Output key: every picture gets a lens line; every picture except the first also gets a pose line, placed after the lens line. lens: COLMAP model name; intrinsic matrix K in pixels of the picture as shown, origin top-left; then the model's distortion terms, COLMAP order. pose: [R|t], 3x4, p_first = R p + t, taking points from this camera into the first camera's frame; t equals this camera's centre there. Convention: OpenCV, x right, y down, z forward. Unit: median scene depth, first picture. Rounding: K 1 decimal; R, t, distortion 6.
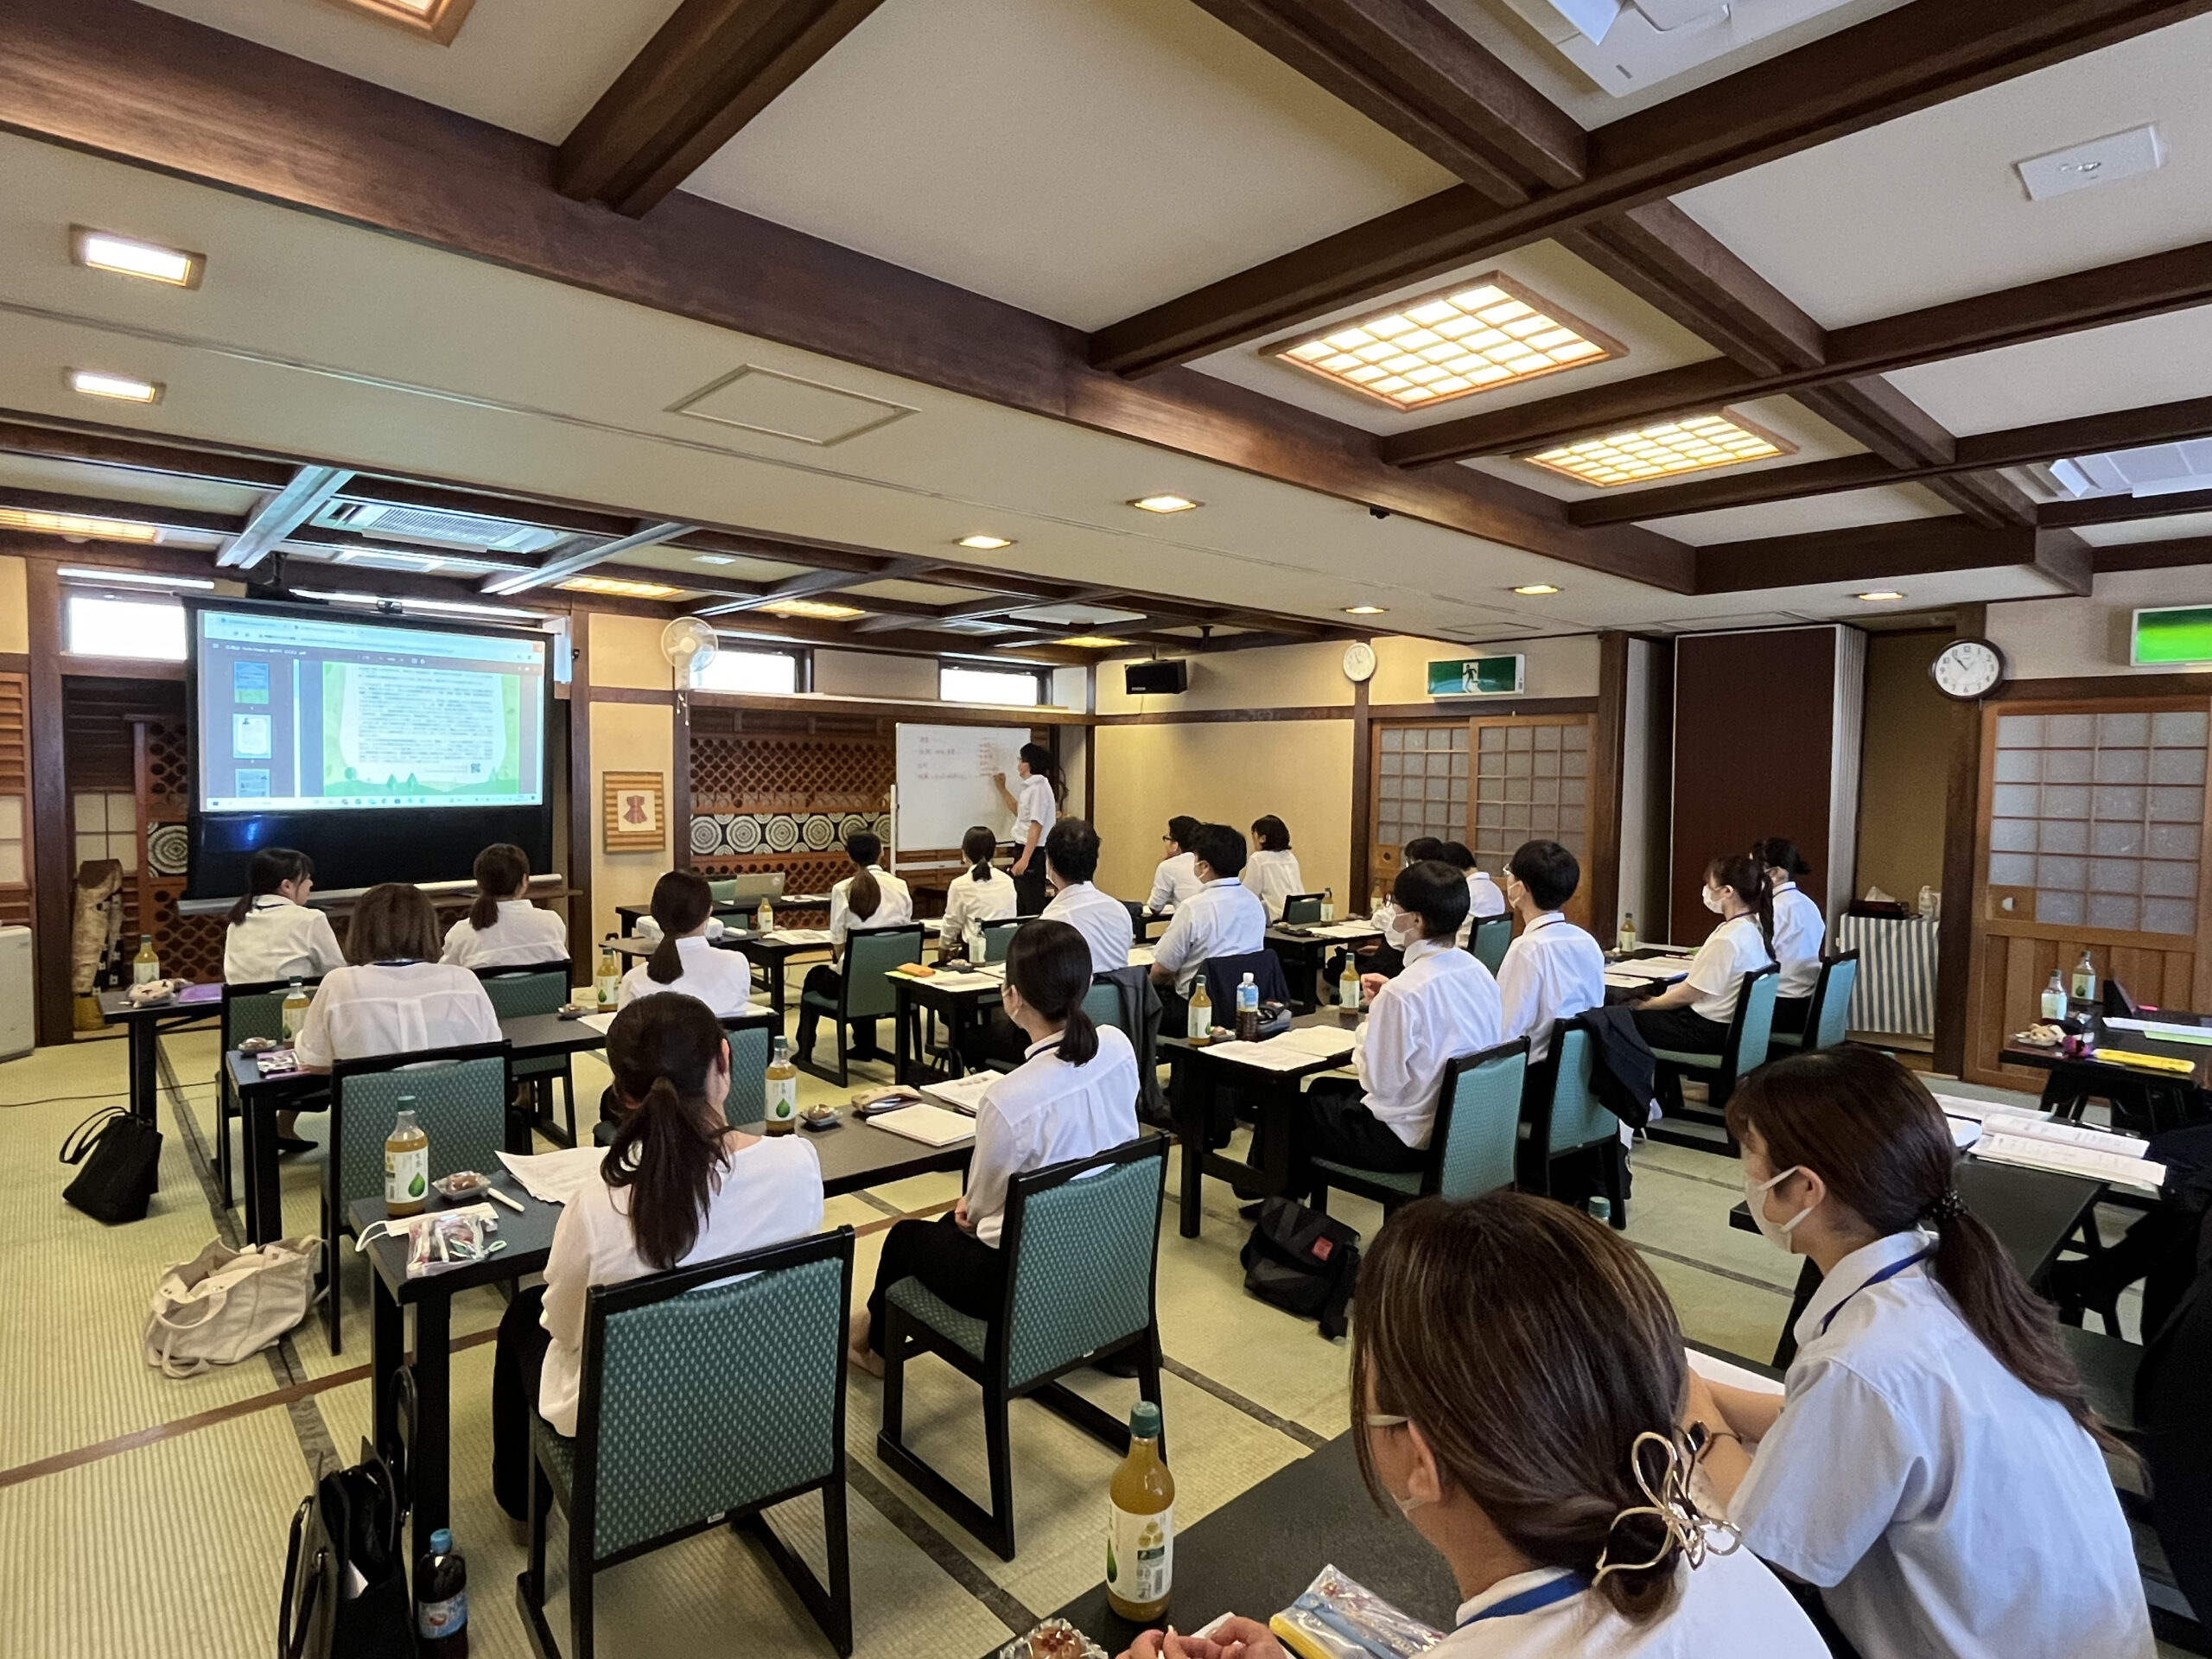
lens RADIAL K [[1168.4, 0, 1106.0], [0, 1168.4, 829.5], [0, 0, 1]] dist [-0.000157, -0.000145]
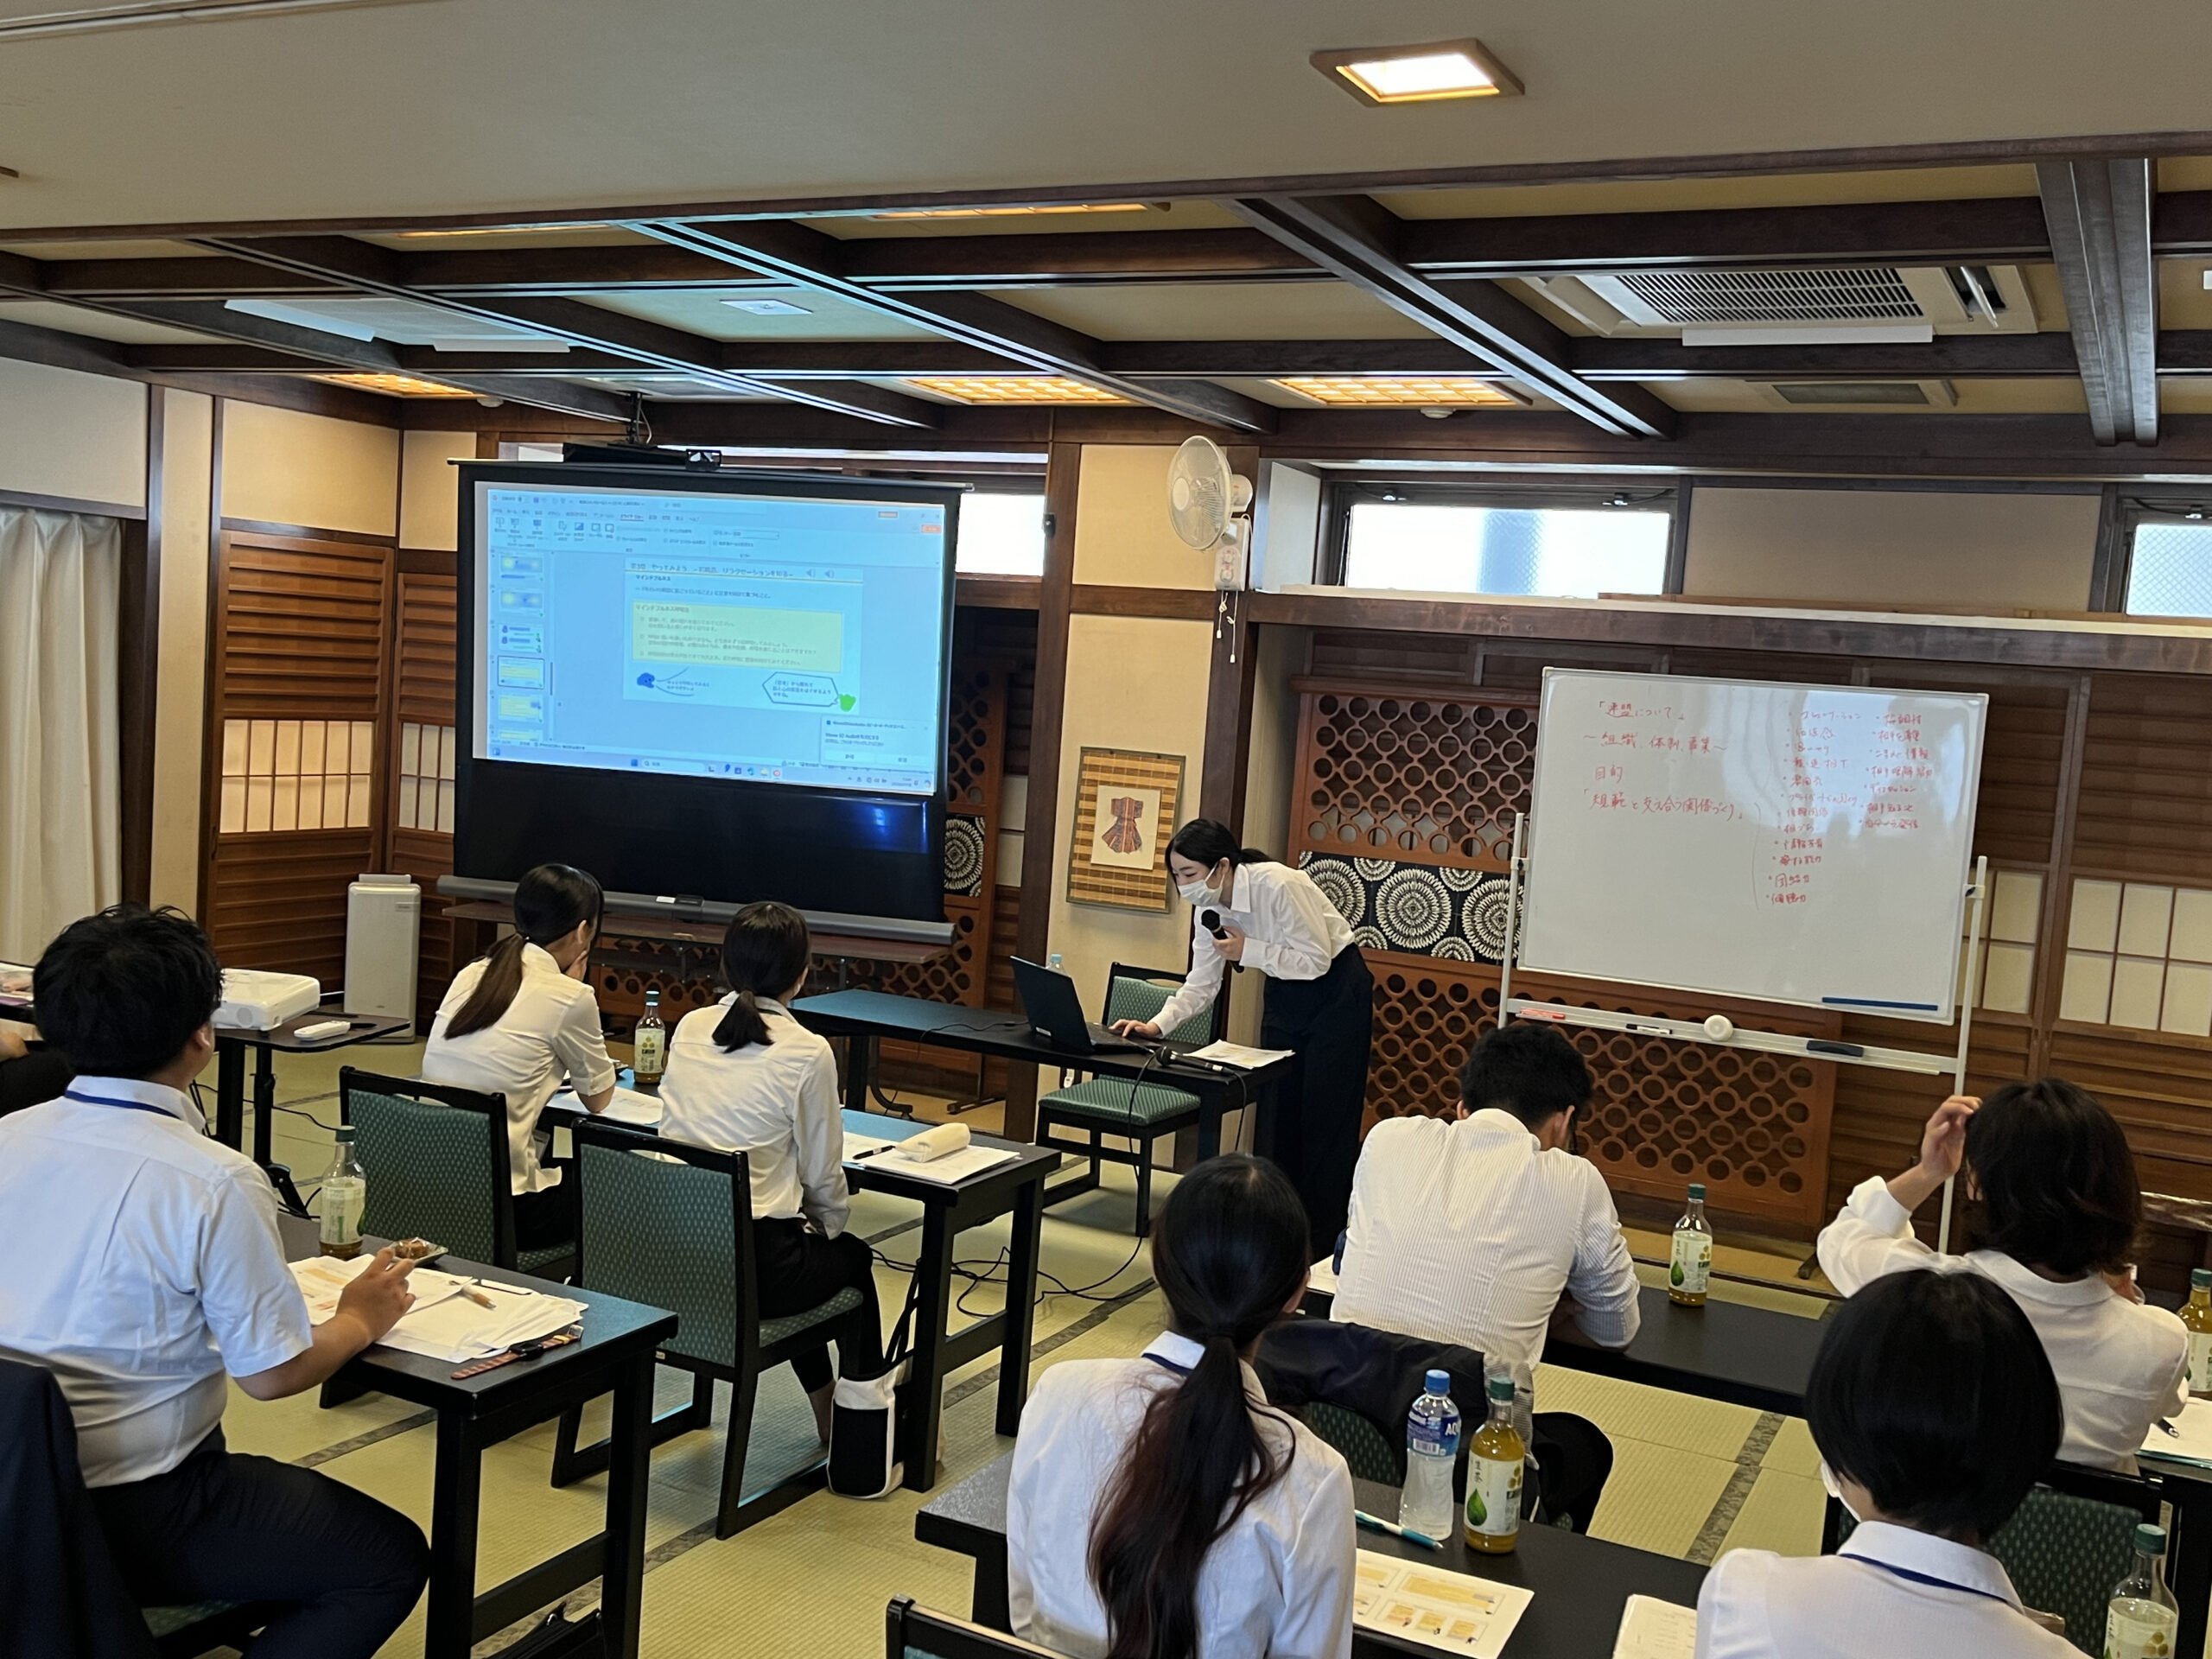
lens RADIAL K [[2068.6, 0, 1106.0], [0, 2068.6, 829.5], [0, 0, 1]] dist [0.006353, 0.004230]
pose [[0.353954, 0.078926, -0.931926, 0.435679], [-0.113262, 0.992717, 0.041057, -0.051170], [0.928379, 0.091019, 0.360316, 0.665392]]
